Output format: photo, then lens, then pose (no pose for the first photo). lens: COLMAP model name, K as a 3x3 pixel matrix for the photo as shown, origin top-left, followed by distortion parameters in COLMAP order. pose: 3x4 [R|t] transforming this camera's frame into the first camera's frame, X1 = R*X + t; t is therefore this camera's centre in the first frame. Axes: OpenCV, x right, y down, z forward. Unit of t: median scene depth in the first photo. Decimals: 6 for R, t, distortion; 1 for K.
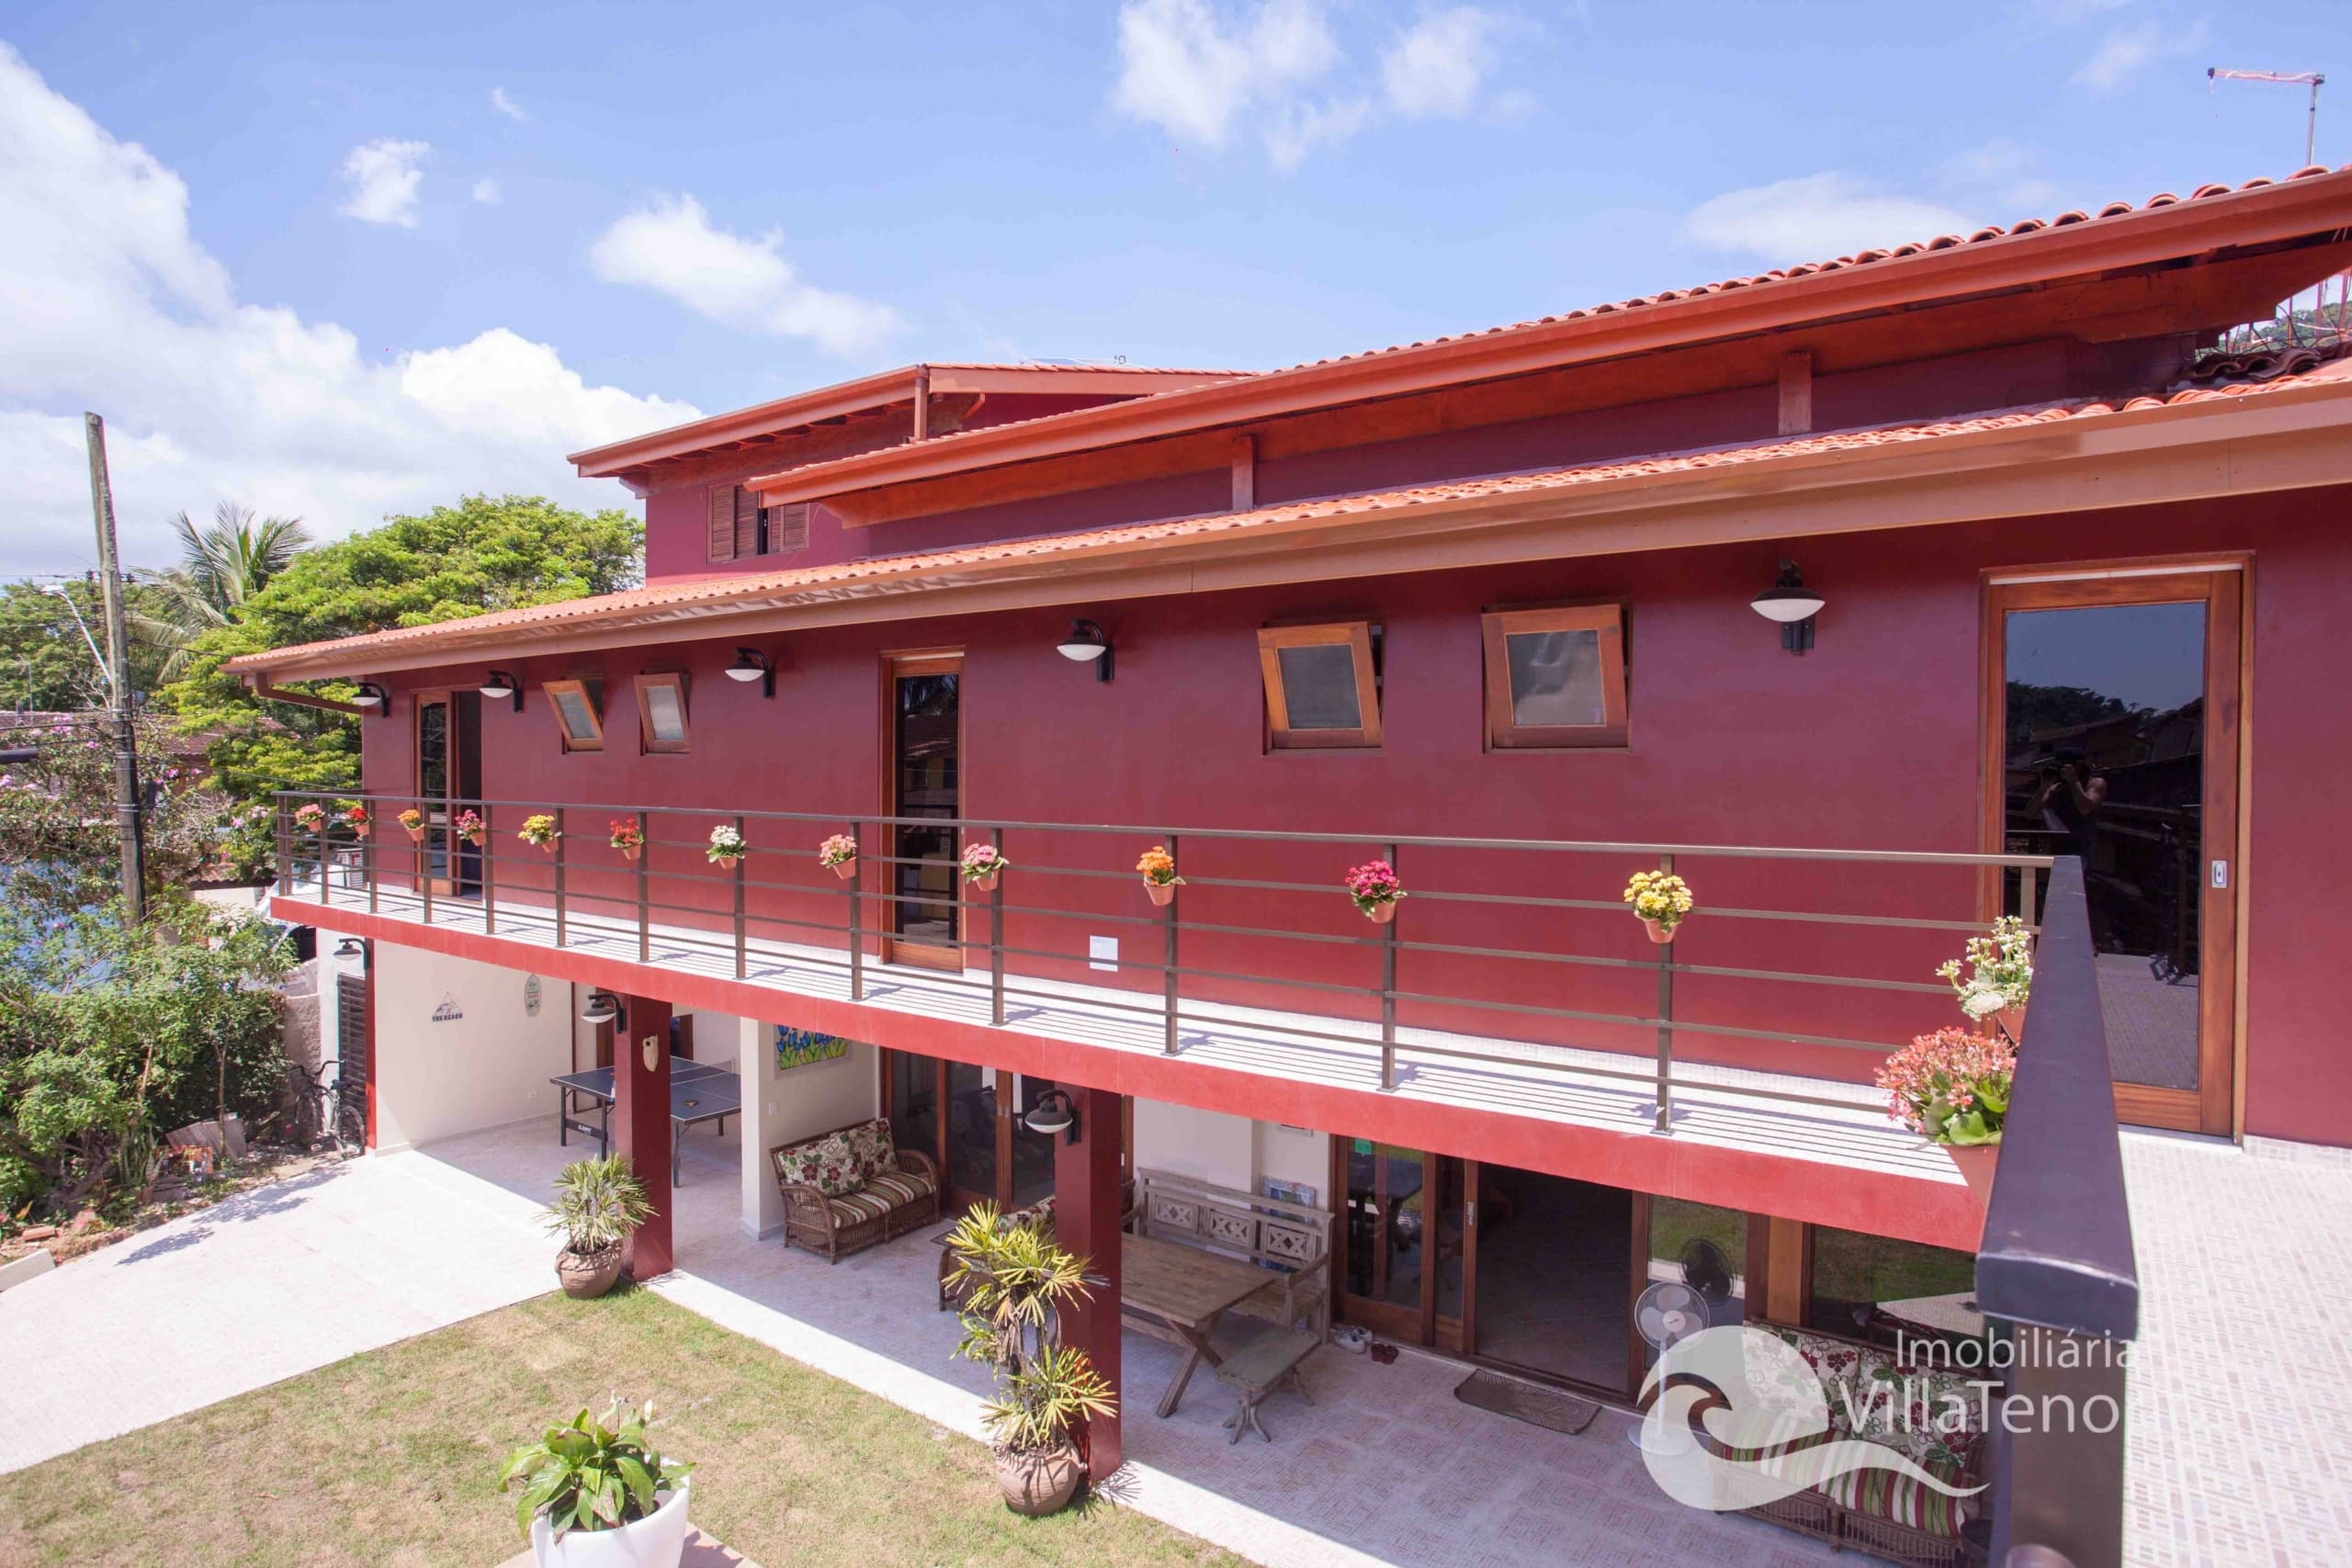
lens RADIAL K [[1280.7, 0, 1168.7], [0, 1280.7, 785.7], [0, 0, 1]] dist [-0.076654, 0.049281]
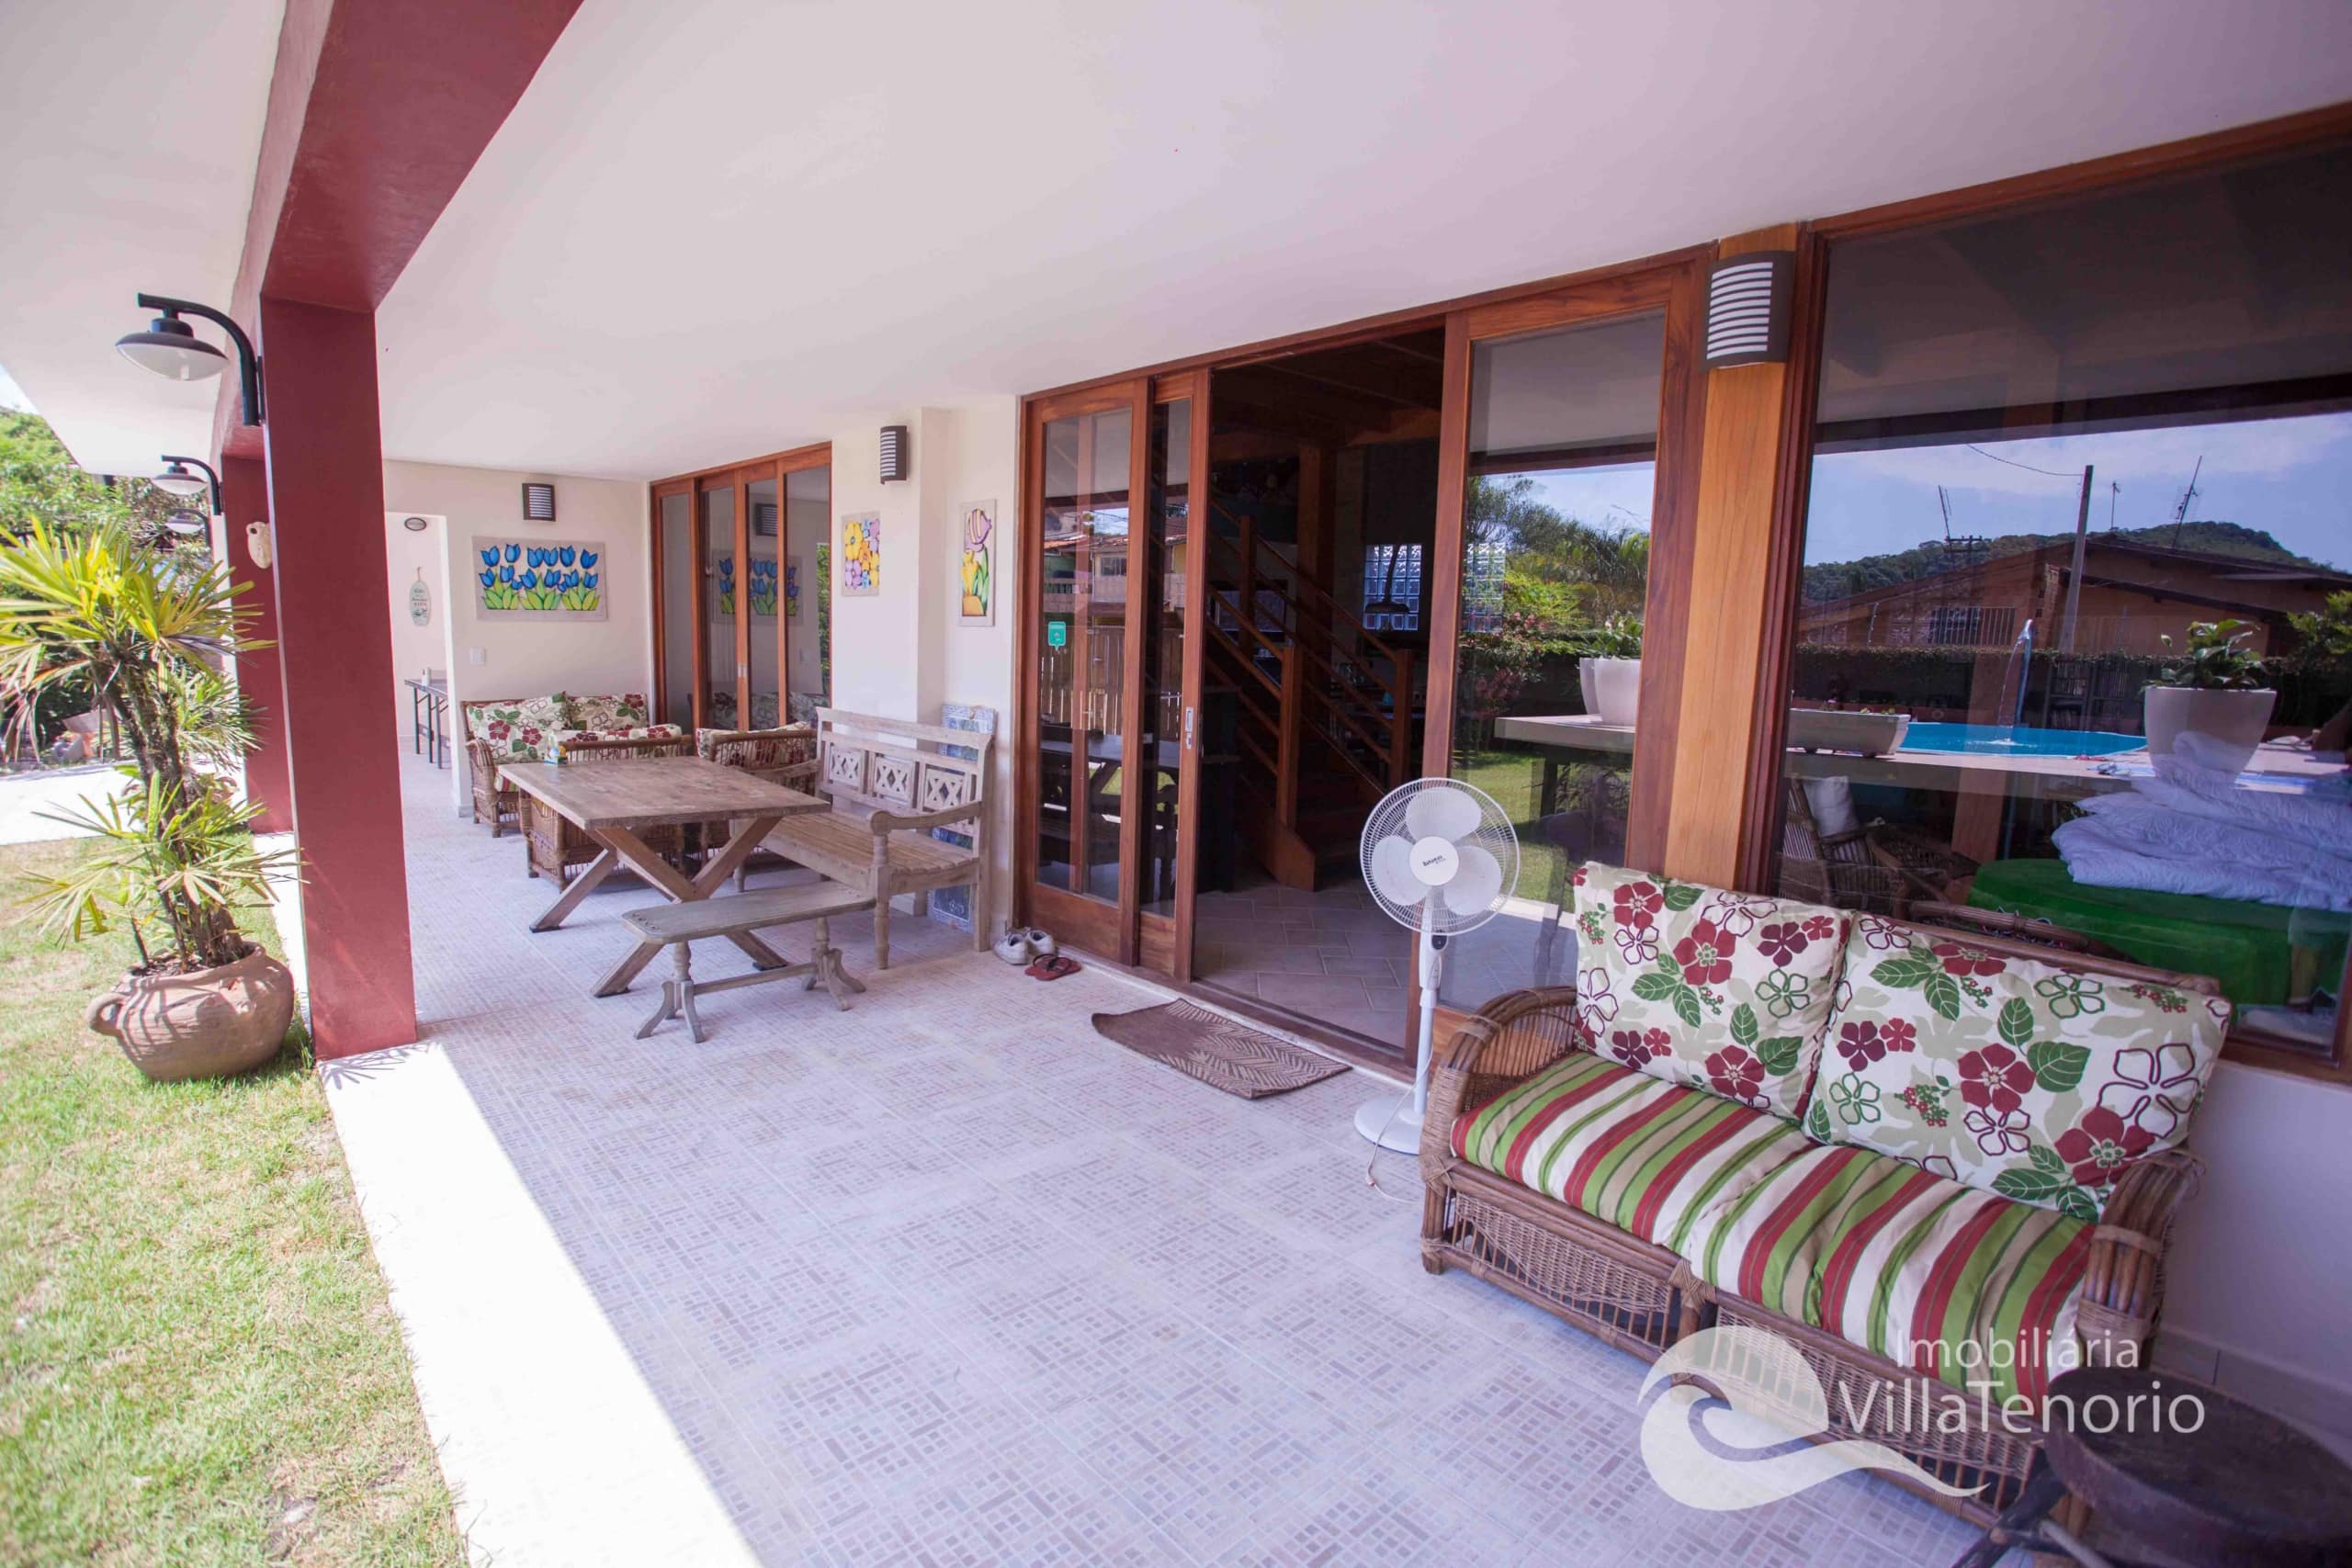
lens RADIAL K [[1145.1, 0, 1170.1], [0, 1145.1, 786.7], [0, 0, 1]] dist [-0.078341, 0.037462]
pose [[0.977236, 0.051759, -0.205743, 0.316068], [-0.026481, 0.991957, 0.123772, 0.283980], [0.210494, -0.115506, 0.970747, 0.475820]]
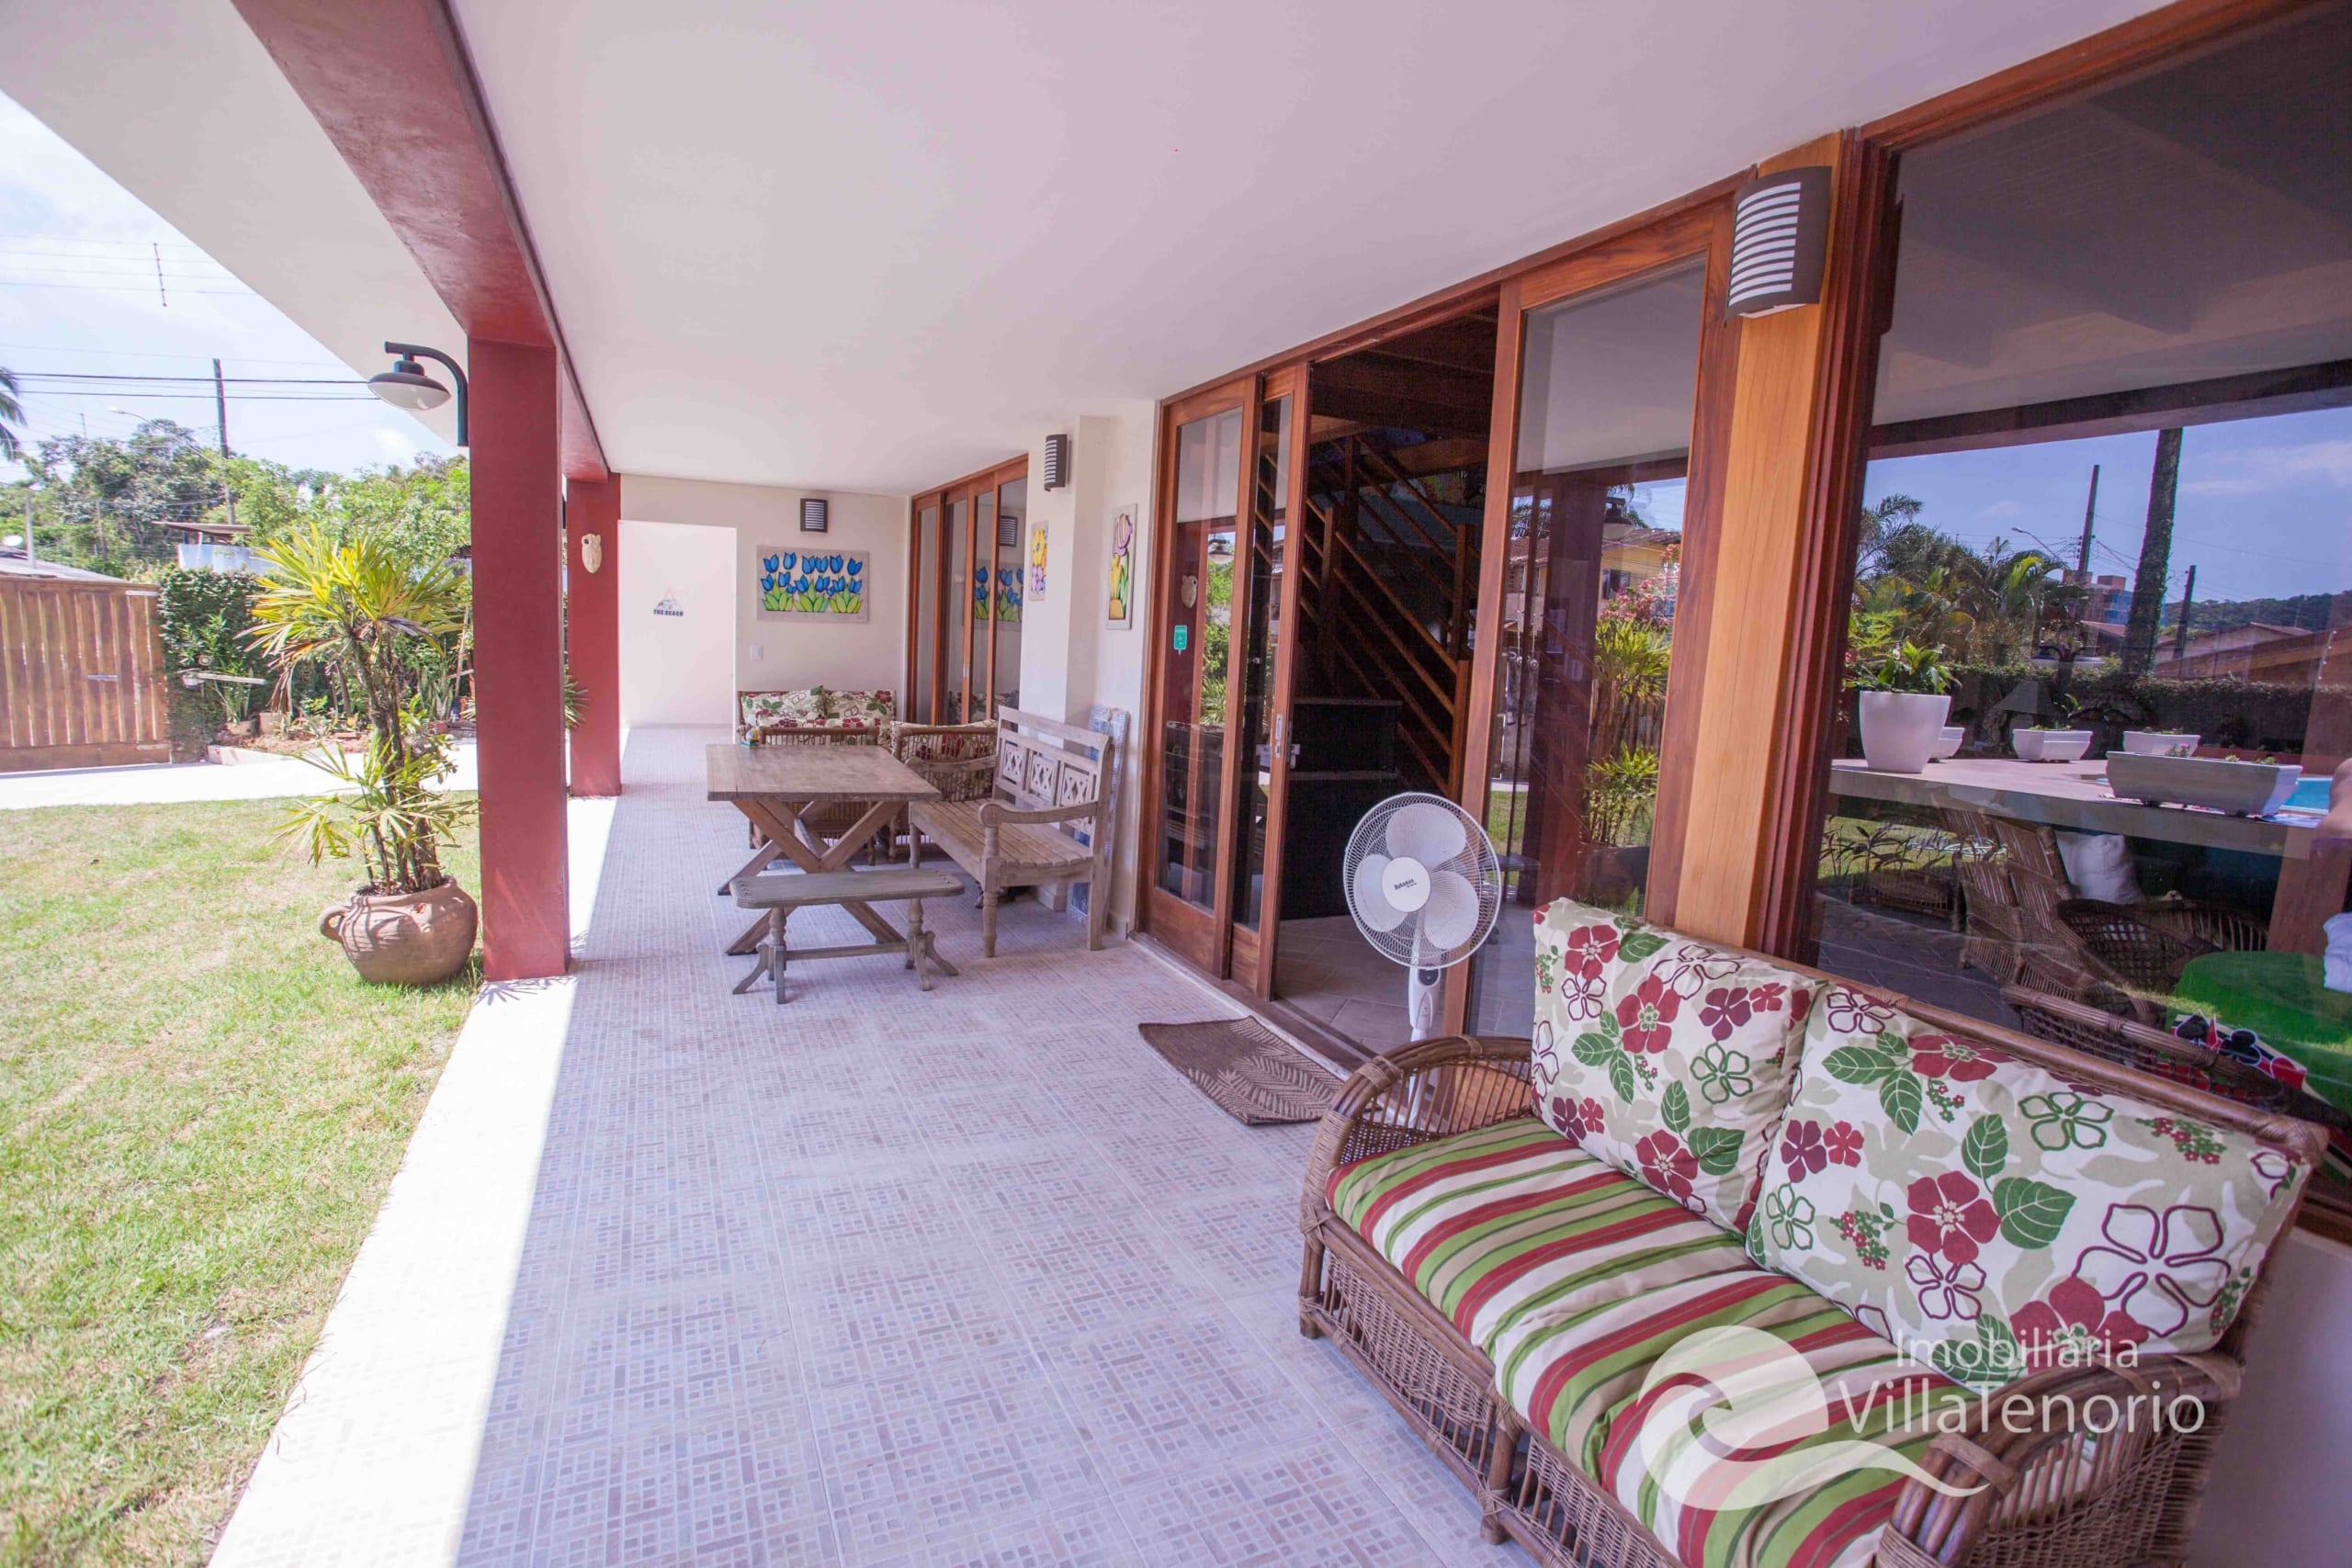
lens RADIAL K [[1145.1, 0, 1170.1], [0, 1145.1, 786.7], [0, 0, 1]] dist [-0.078341, 0.037462]
pose [[0.870052, 0.101628, -0.482370, 0.409305], [-0.050508, 0.991747, 0.117843, 0.286875], [0.490365, -0.078166, 0.868005, 0.522761]]
